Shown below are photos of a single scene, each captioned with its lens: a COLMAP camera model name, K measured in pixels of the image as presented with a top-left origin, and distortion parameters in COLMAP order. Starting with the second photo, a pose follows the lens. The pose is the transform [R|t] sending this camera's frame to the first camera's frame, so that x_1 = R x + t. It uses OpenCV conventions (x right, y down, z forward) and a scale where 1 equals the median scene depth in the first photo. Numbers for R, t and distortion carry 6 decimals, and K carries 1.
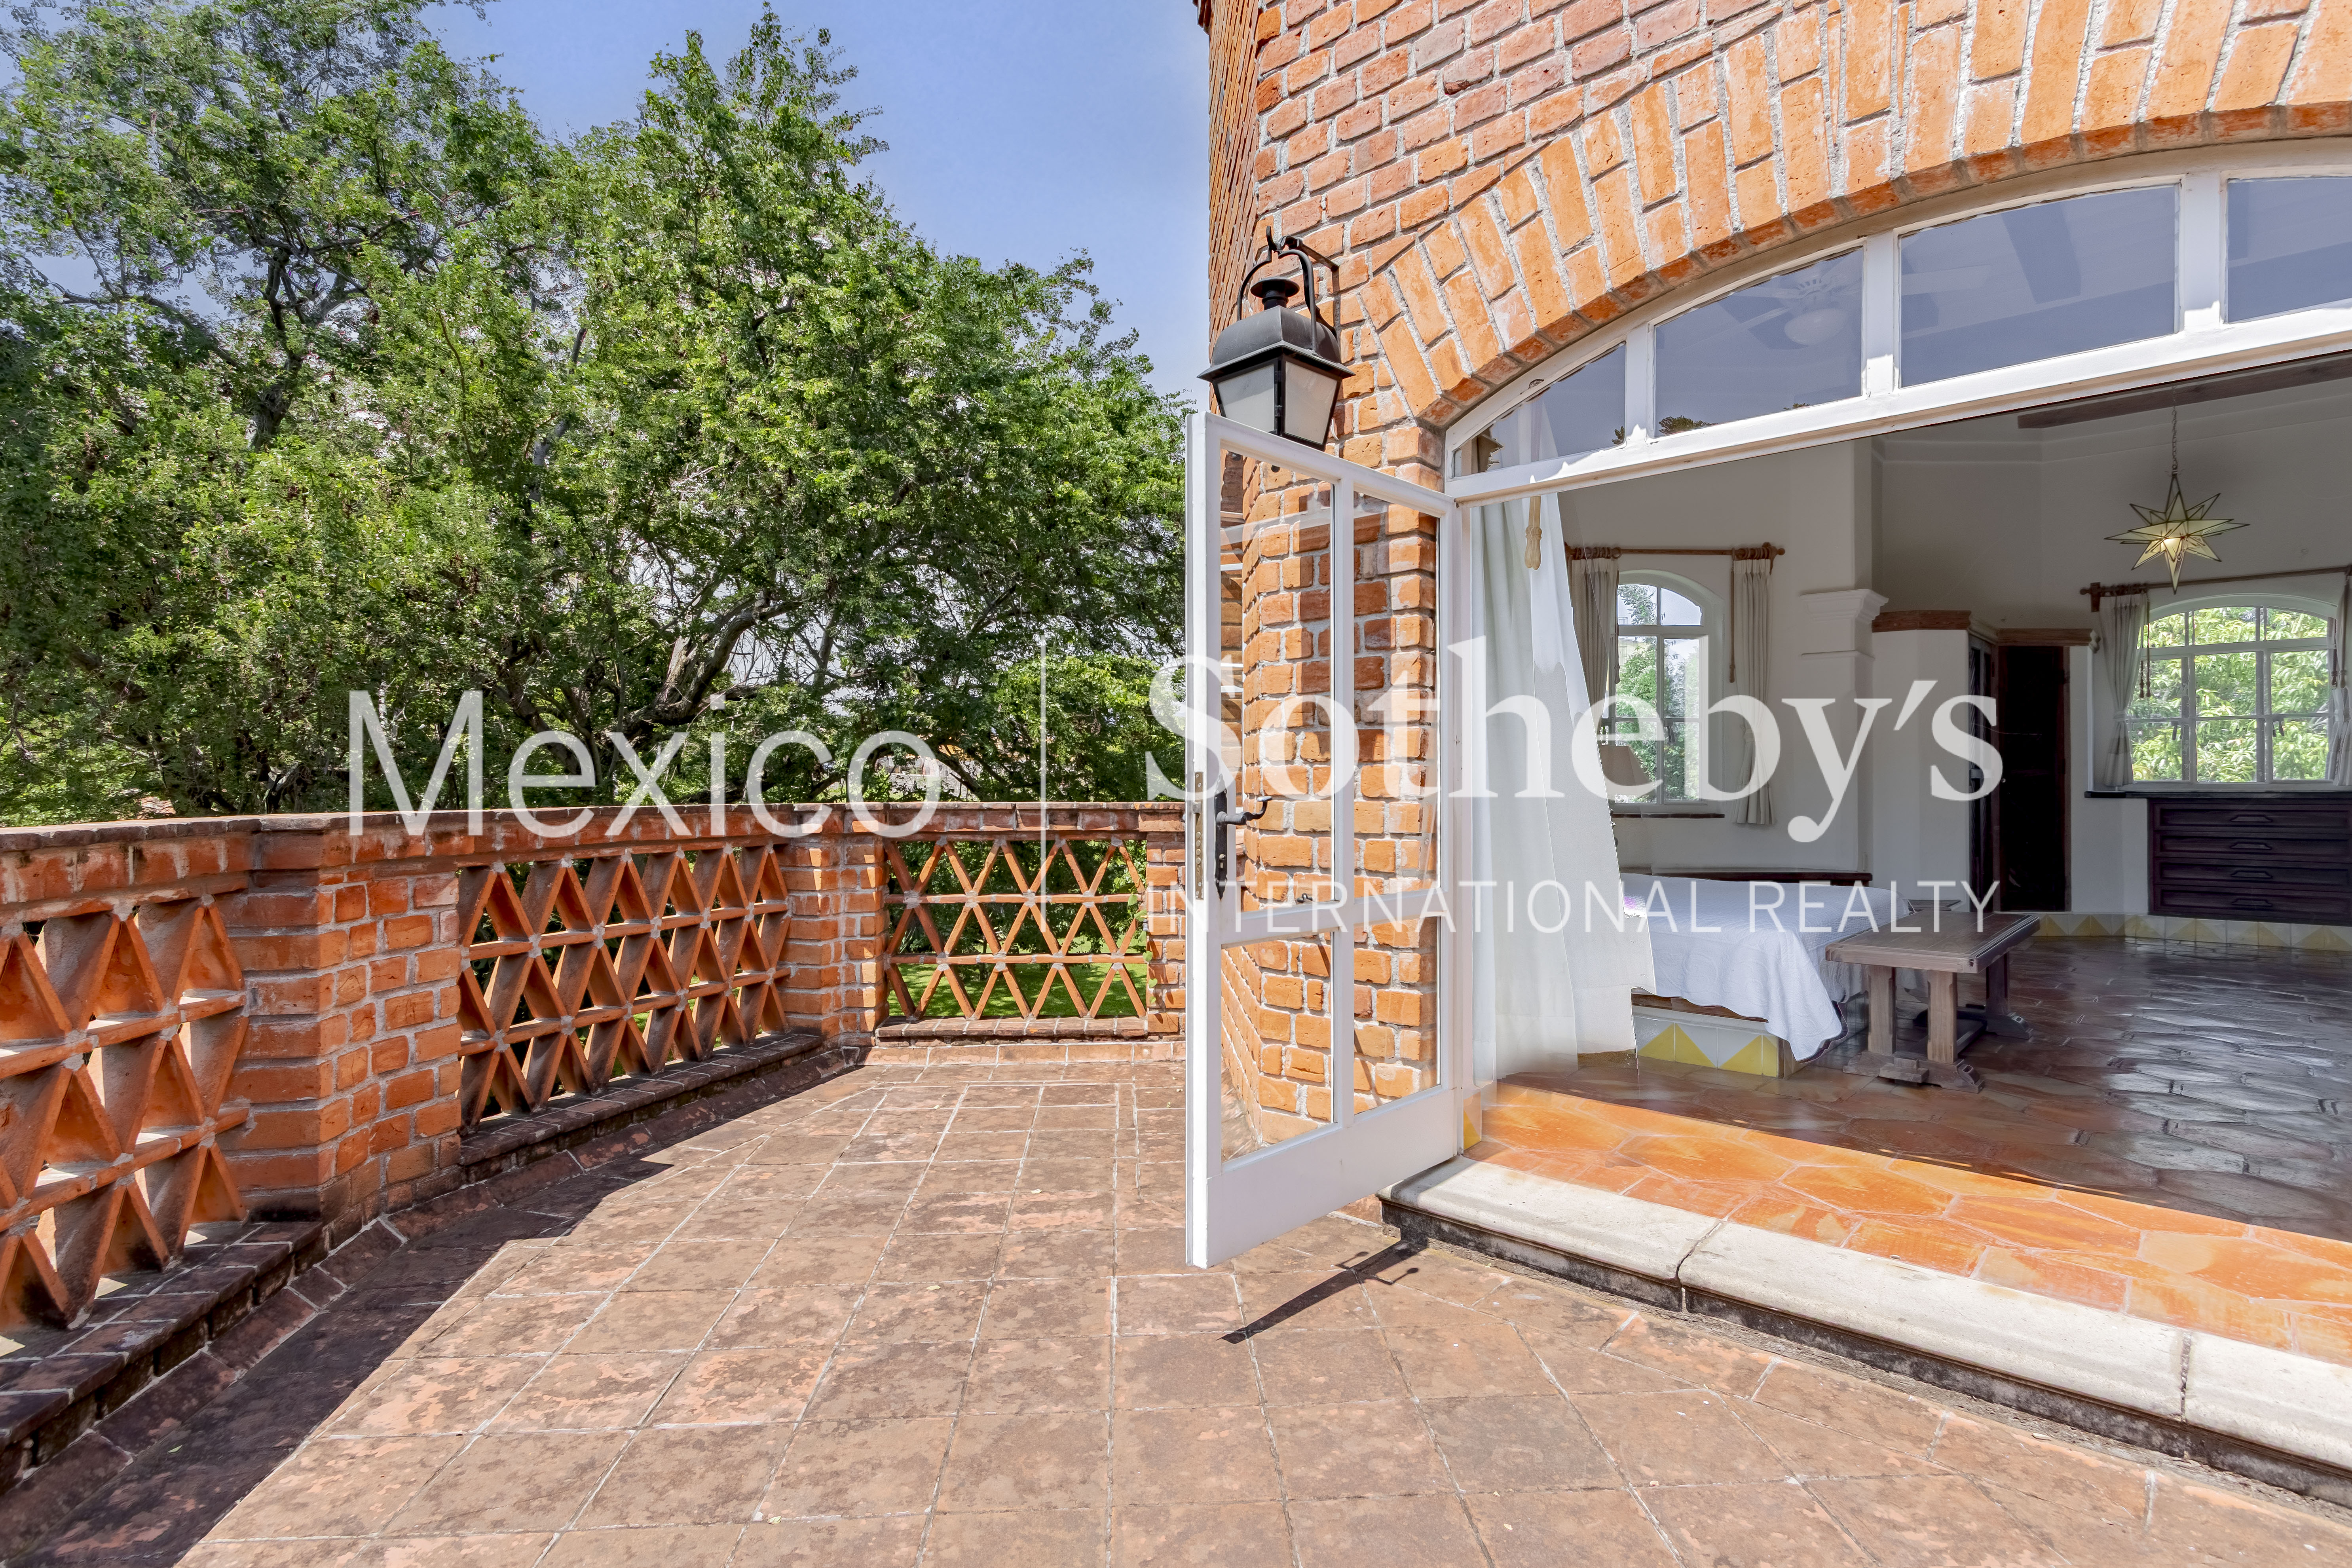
lens RADIAL K [[1116.4, 0, 1180.2], [0, 1116.4, 780.9], [0, 0, 1]] dist [0.005681, 0.000294]
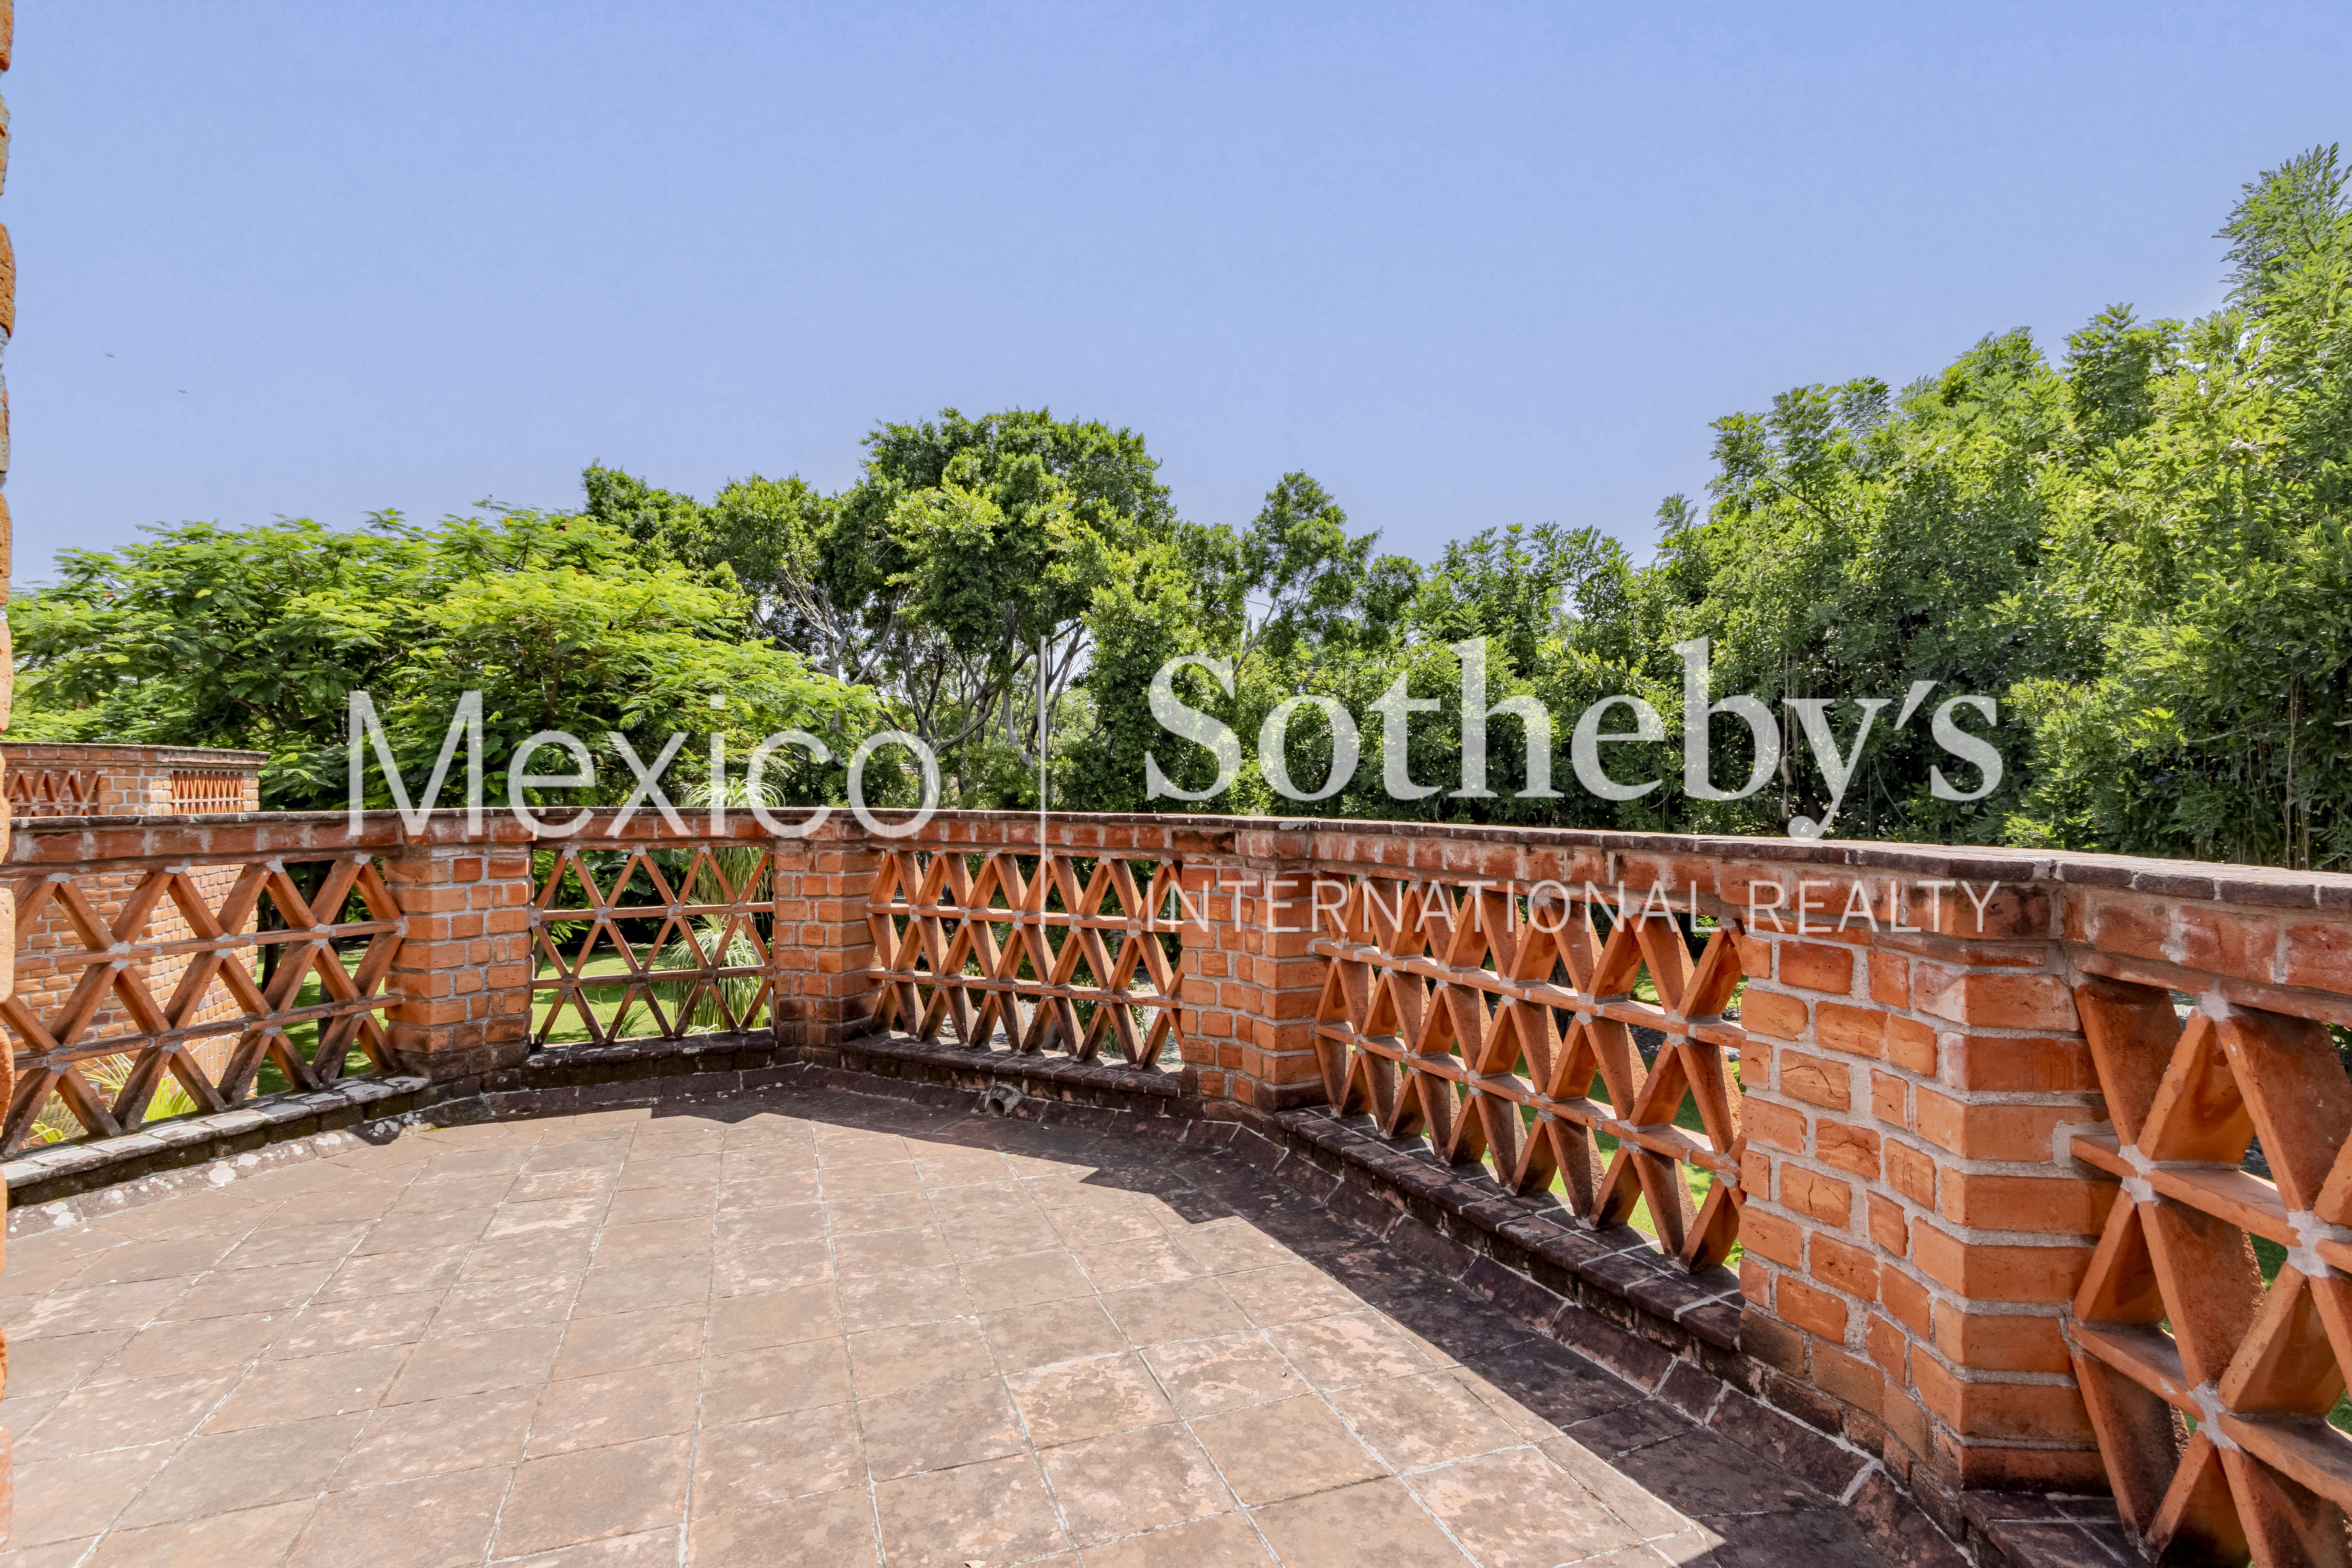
lens RADIAL K [[1116.4, 0, 1176.2], [0, 1116.4, 783.1], [0, 0, 1]] dist [0.005681, 0.000294]
pose [[-0.952881, -0.001986, -0.303337, -0.160963], [-0.001786, 0.999998, -0.000938, -0.011609], [0.303339, -0.000352, -0.952883, 2.018753]]
